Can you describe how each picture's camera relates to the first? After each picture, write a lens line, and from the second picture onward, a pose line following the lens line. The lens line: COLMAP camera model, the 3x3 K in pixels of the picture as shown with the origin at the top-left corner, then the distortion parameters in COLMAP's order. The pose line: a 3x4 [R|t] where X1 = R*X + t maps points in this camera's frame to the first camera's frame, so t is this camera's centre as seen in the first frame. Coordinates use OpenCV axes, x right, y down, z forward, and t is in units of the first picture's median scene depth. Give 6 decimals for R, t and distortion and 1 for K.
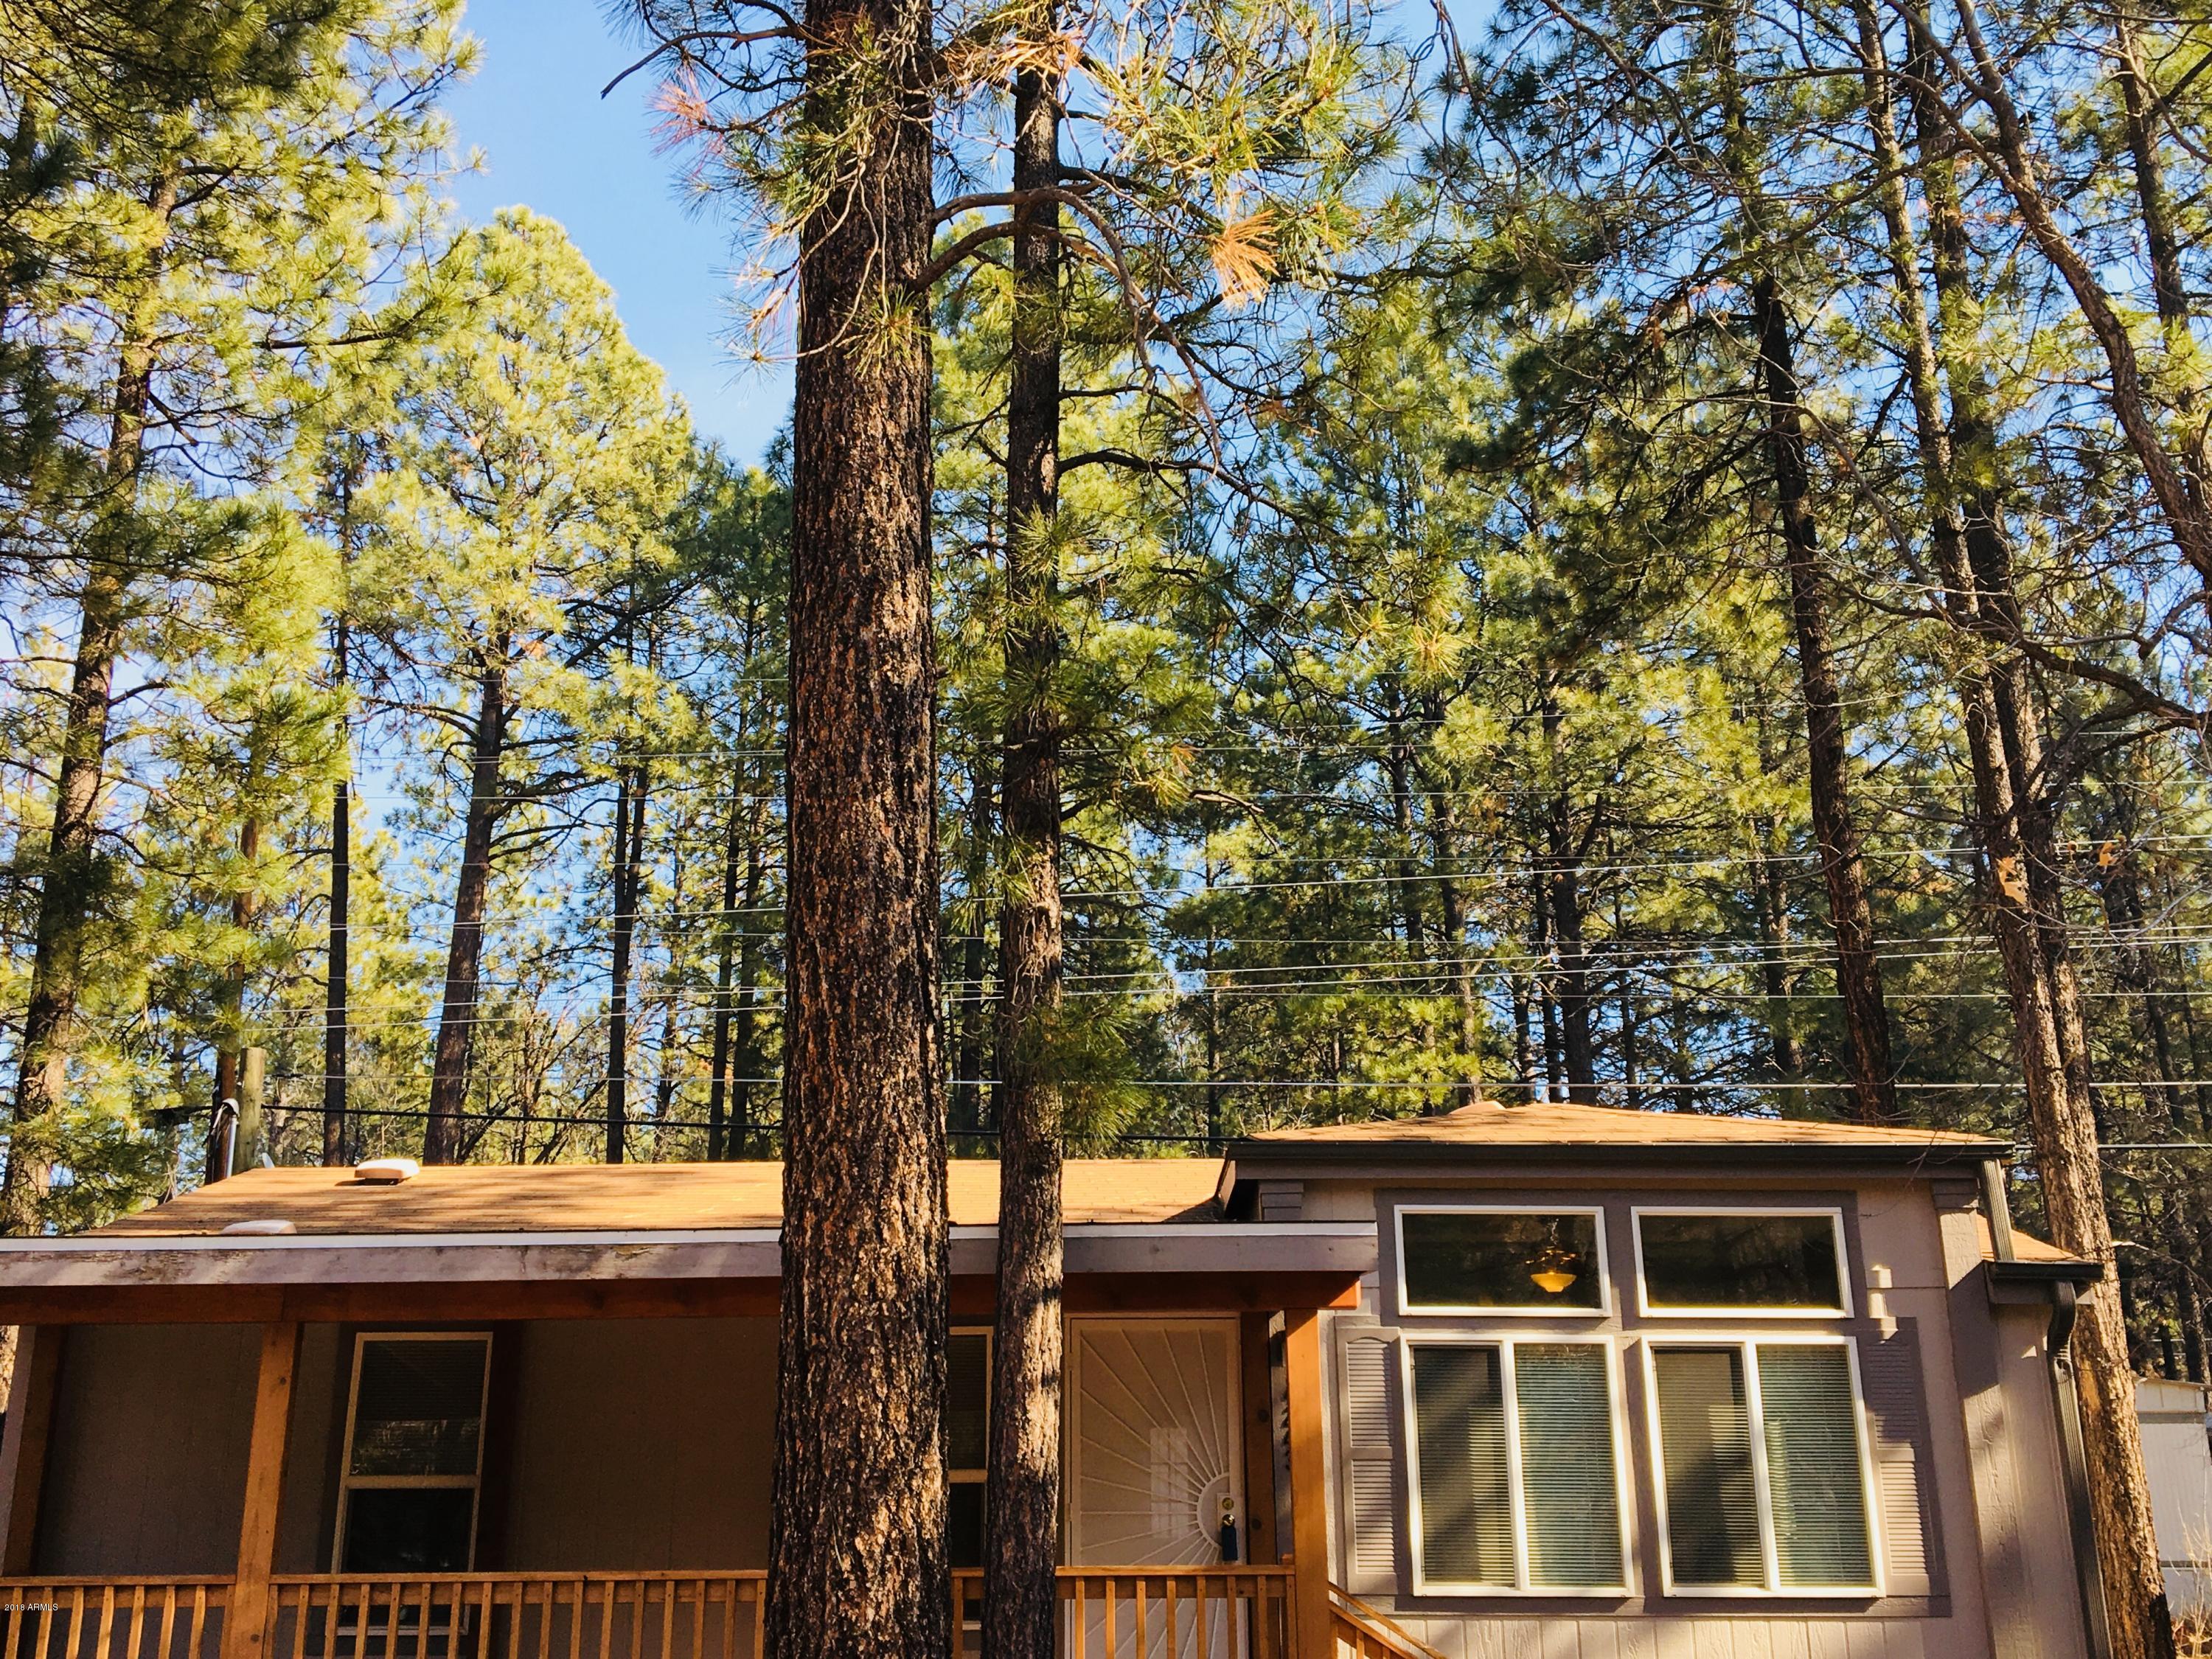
lens RADIAL K [[2256.2, 0, 1106.0], [0, 2256.2, 829.5], [0, 0, 1]] dist [0.096787, -0.154925]
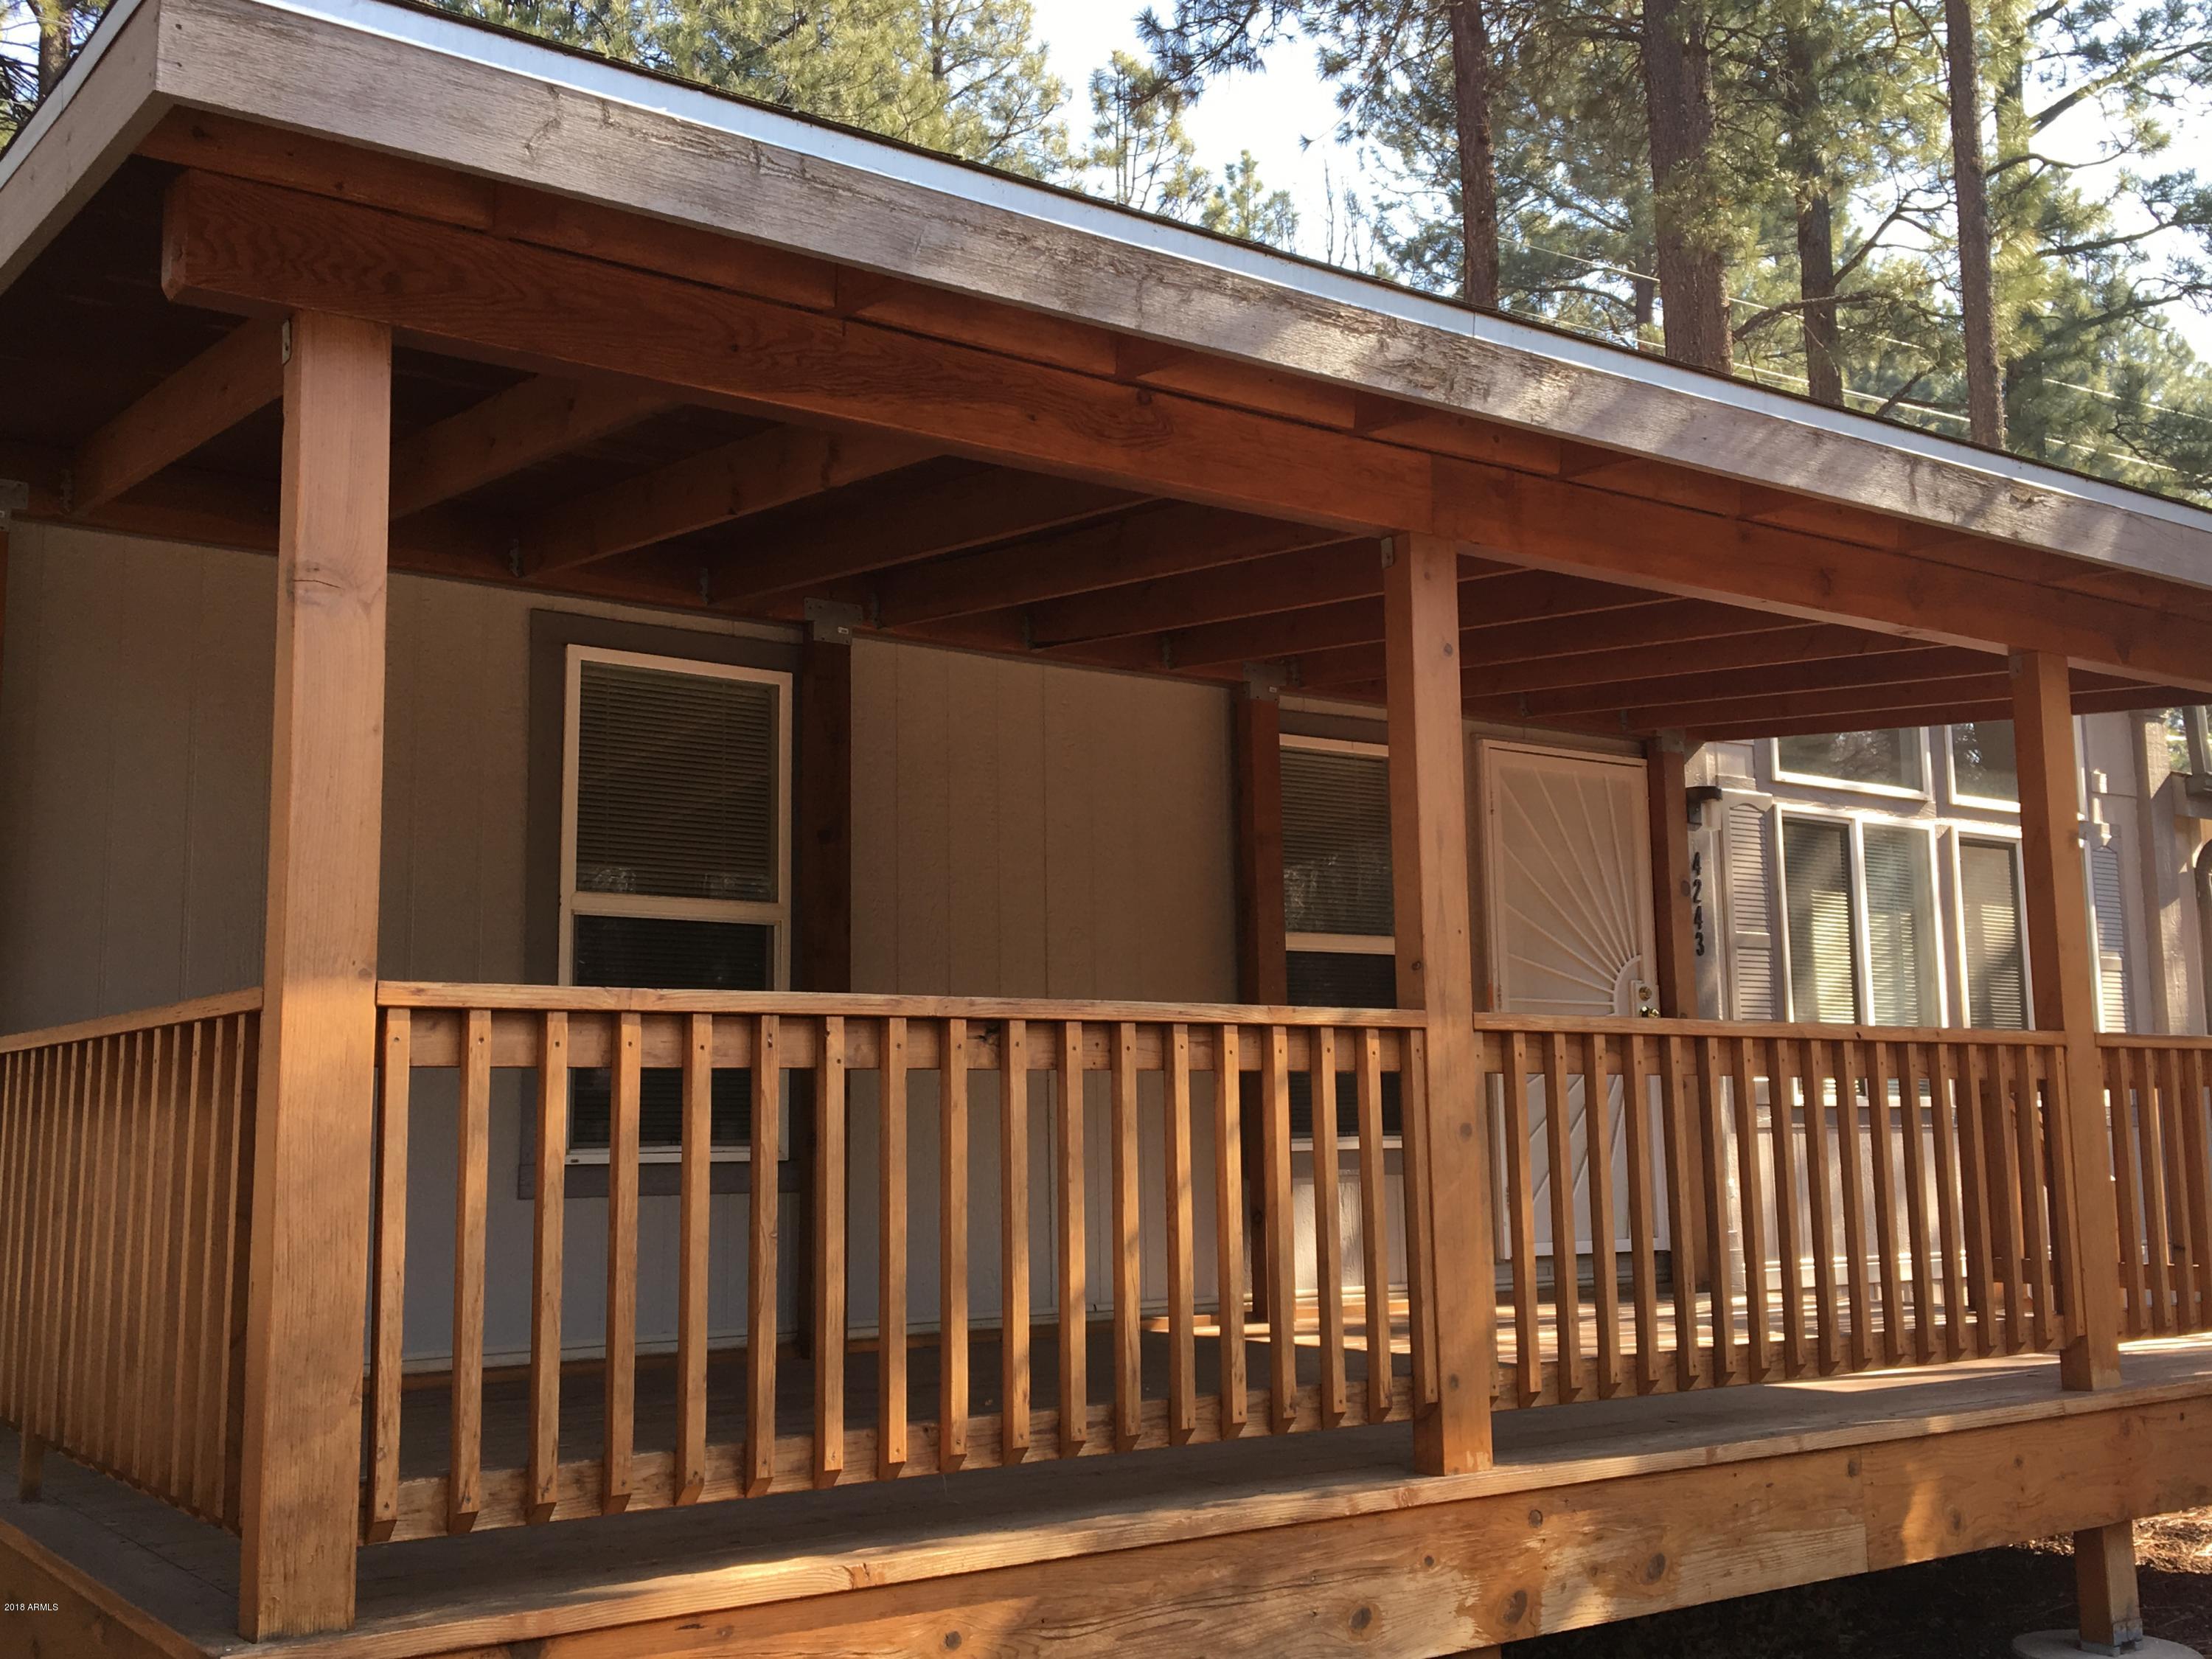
lens RADIAL K [[2238.8, 0, 1106.0], [0, 2238.8, 829.5], [0, 0, 1]] dist [0.009830, 0.002136]
pose [[0.817150, 0.072133, 0.571895, -0.483652], [-0.171093, 0.977780, 0.121138, 0.160555], [-0.550449, -0.196835, 0.811334, 0.435814]]
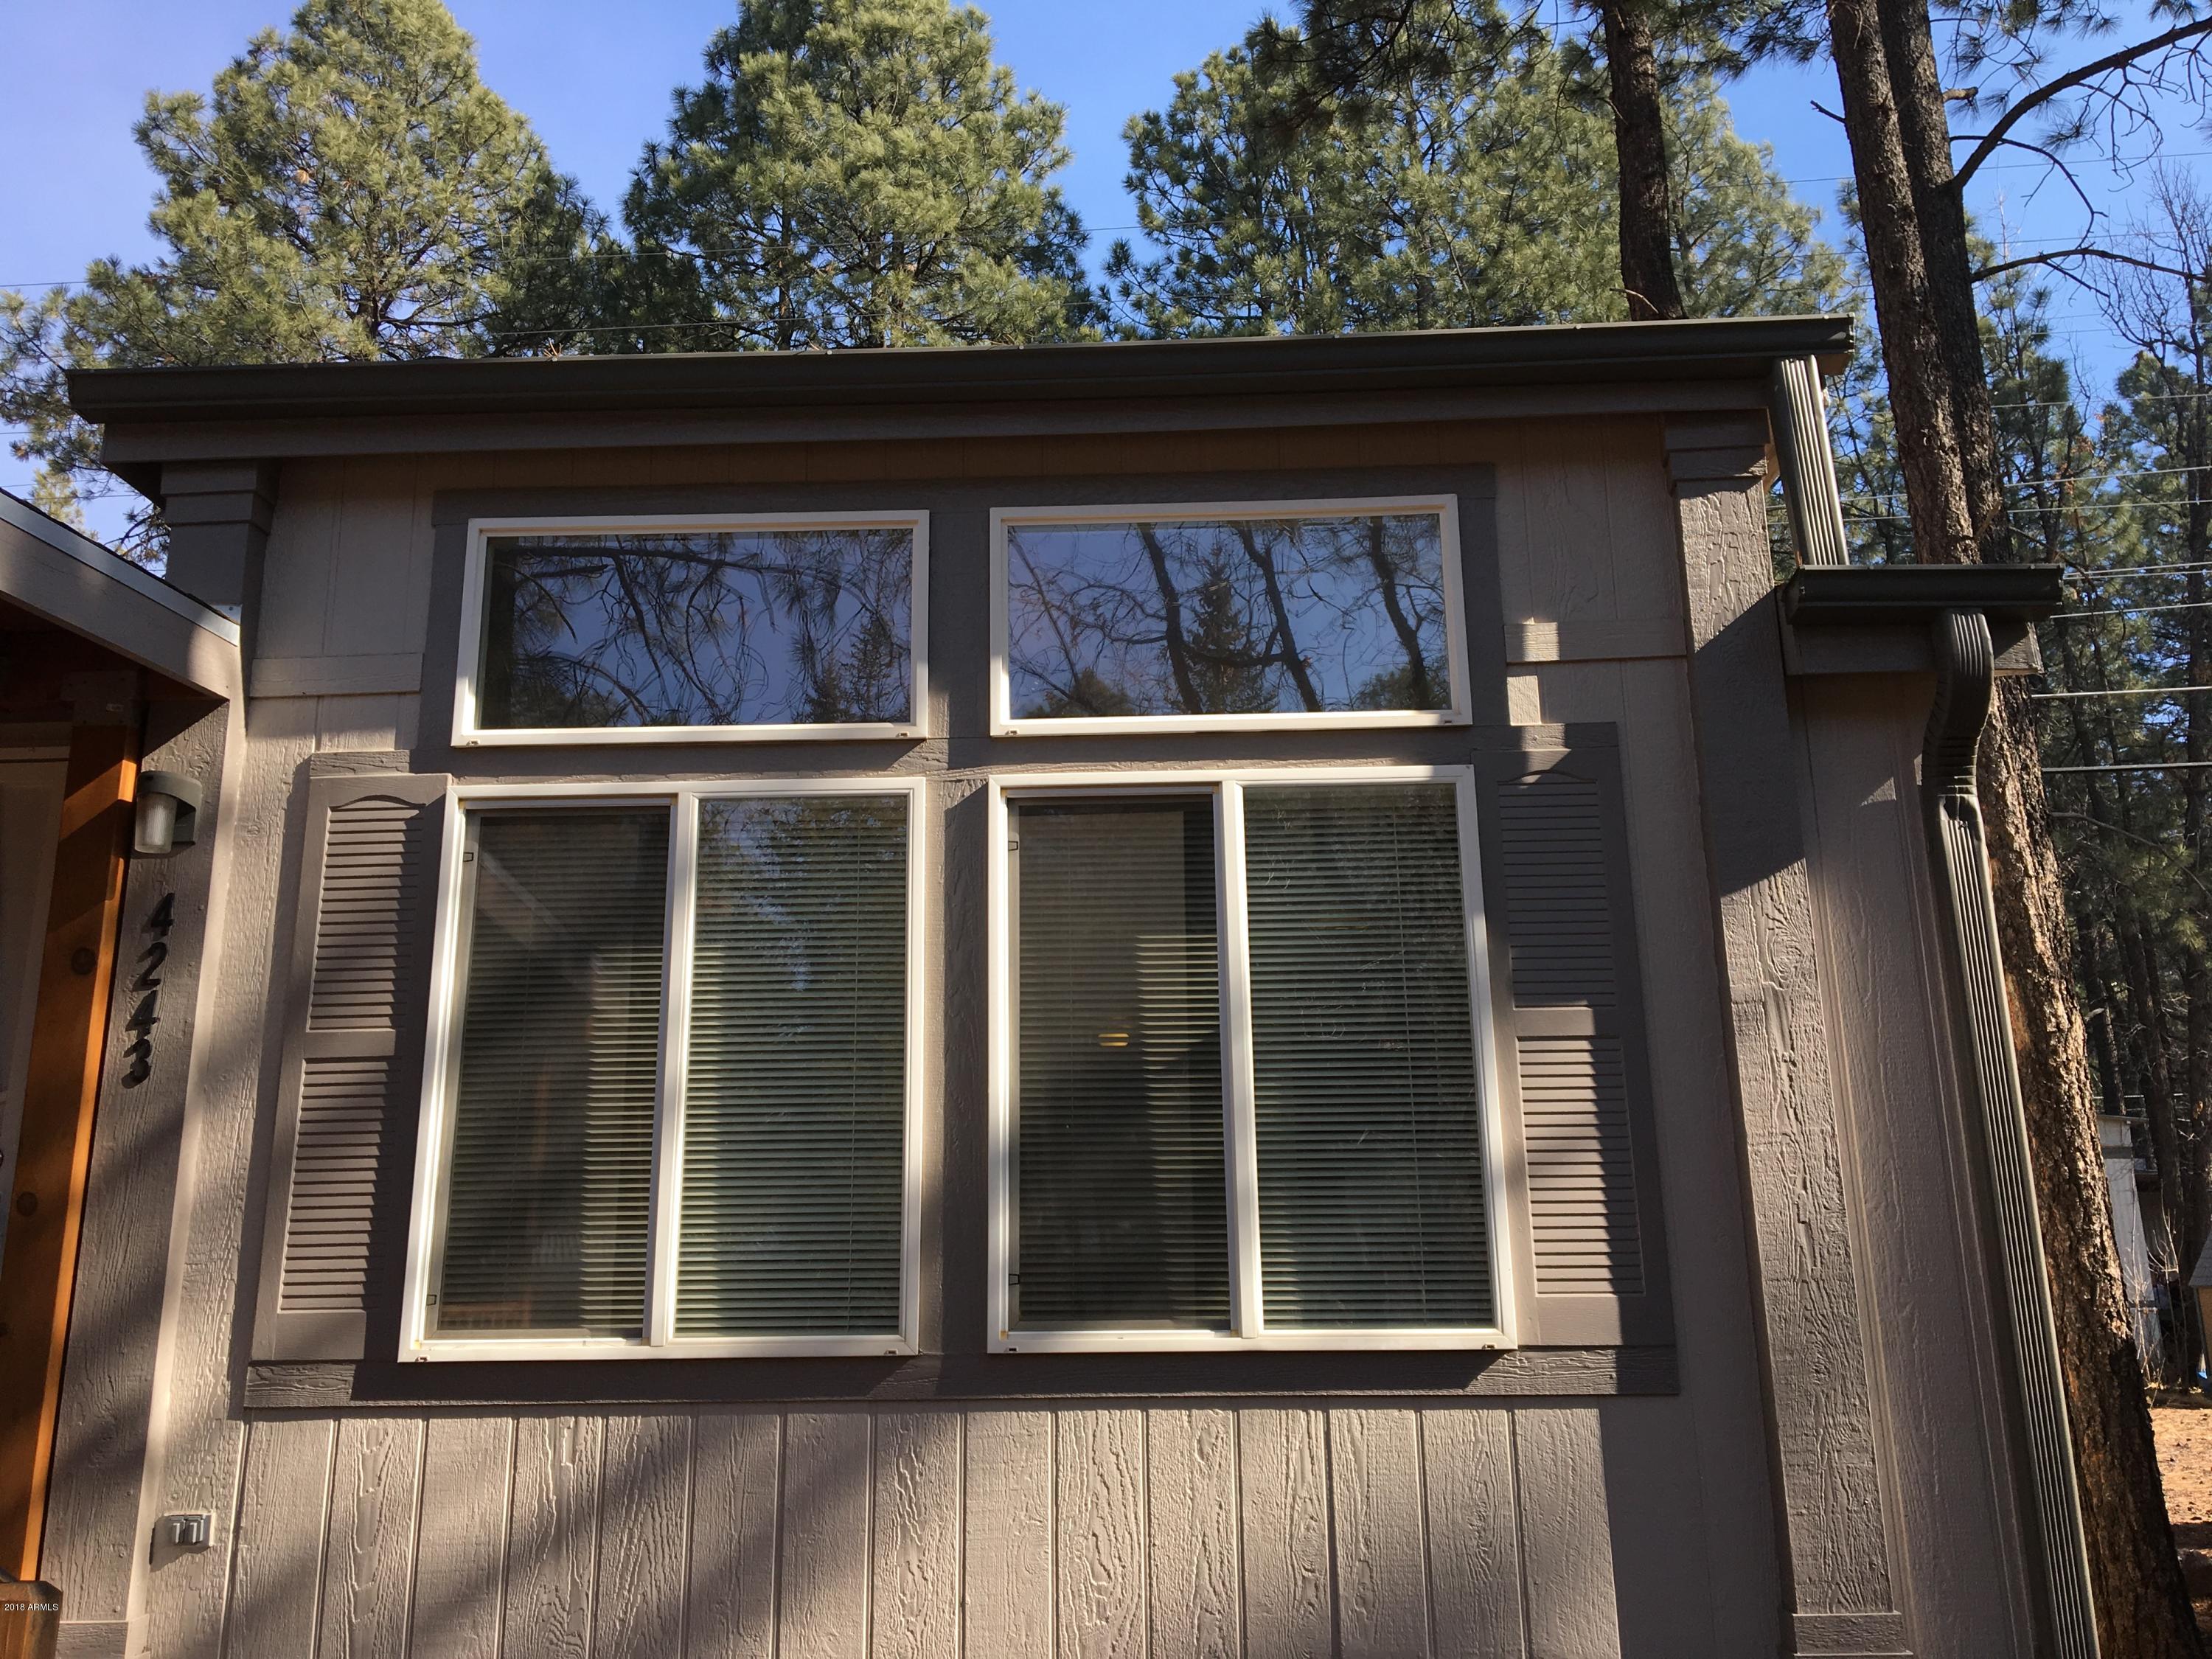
lens RADIAL K [[1846.9, 0, 1096.2], [0, 1846.9, 834.2], [0, 0, 1]] dist [0.087637, -0.147651]
pose [[0.998721, -0.018713, -0.046964, 0.249724], [0.021387, 0.998140, 0.057092, 0.195664], [0.045808, -0.058024, 0.997264, 0.588707]]
